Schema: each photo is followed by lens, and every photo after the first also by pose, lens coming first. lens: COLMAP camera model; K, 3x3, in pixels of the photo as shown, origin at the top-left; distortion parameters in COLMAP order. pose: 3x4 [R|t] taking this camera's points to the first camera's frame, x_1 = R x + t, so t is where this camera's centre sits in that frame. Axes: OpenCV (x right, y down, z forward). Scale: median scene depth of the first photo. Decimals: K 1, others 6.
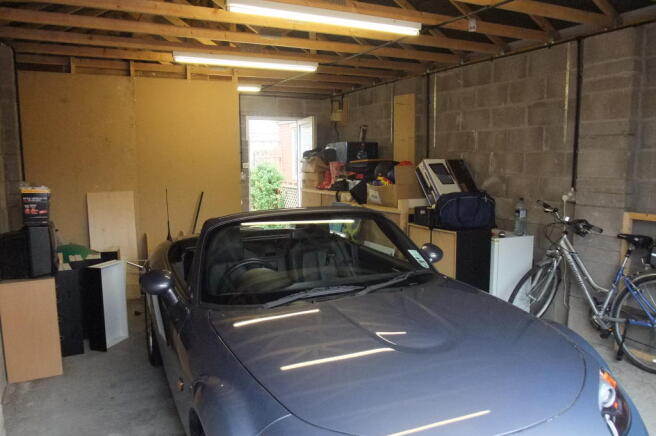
lens RADIAL K [[510.6, 0, 328.8], [0, 510.6, 222.4], [0, 0, 1]] dist [-0.073047, 0.046031]
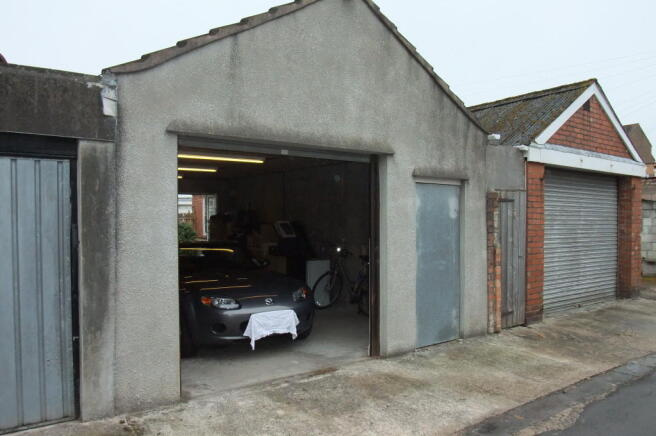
lens RADIAL K [[510.6, 0, 328.8], [0, 510.6, 222.4], [0, 0, 1]] dist [-0.073047, 0.046031]
pose [[0.985314, -0.001596, 0.170746, 0.057669], [0.021625, 0.993071, -0.115509, 0.094460], [-0.169379, 0.117505, 0.978521, -0.804253]]
